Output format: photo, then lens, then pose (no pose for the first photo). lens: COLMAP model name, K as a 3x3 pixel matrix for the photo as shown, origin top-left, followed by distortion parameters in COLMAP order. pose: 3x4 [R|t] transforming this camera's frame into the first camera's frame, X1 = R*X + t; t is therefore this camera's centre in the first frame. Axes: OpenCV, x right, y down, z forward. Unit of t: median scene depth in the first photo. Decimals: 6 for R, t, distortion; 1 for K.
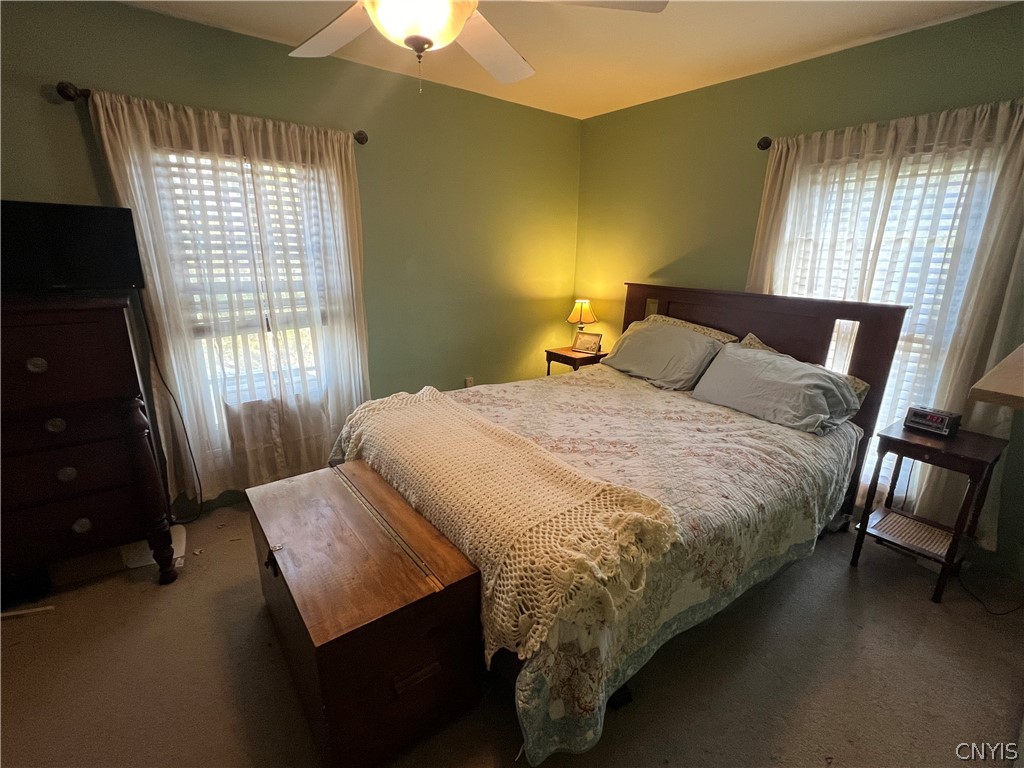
lens RADIAL K [[467.6, 0, 512.0], [0, 467.6, 381.4], [0, 0, 1]] dist [-0.009800, 0.001878]
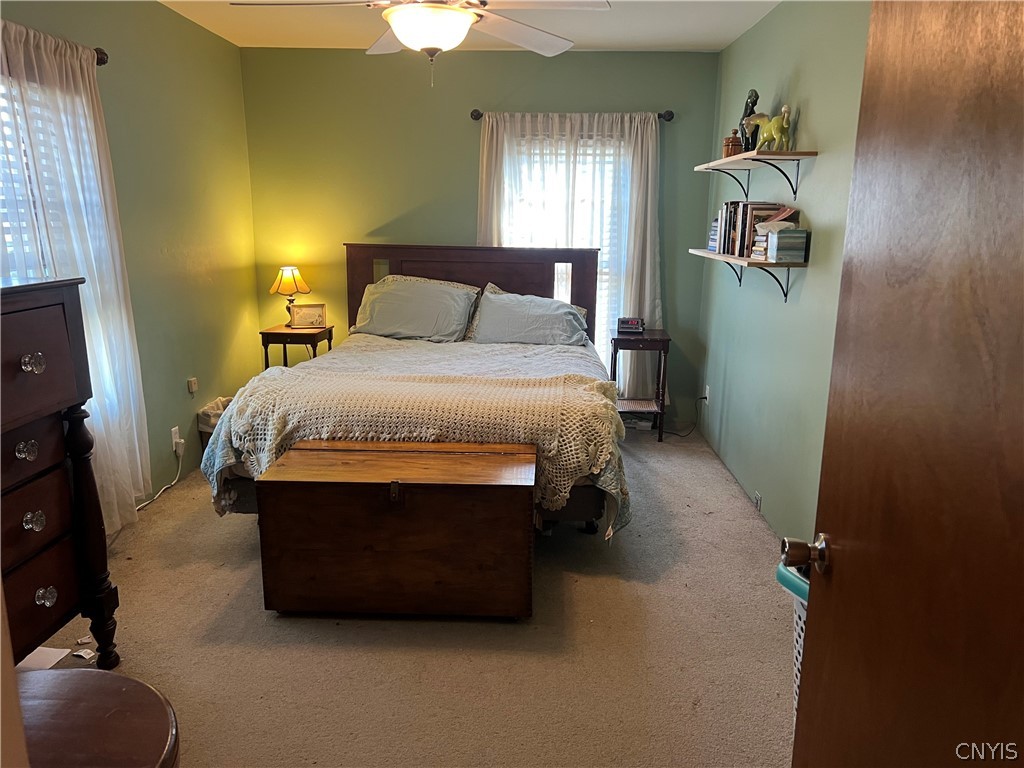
lens RADIAL K [[752.3, 0, 512.4], [0, 752.3, 386.3], [0, 0, 1]] dist [0.007688, -0.018467]
pose [[0.650436, -0.173670, 0.739440, -0.950853], [0.199612, 0.978375, 0.054202, 0.059928], [-0.732863, 0.112346, 0.671037, -0.242353]]
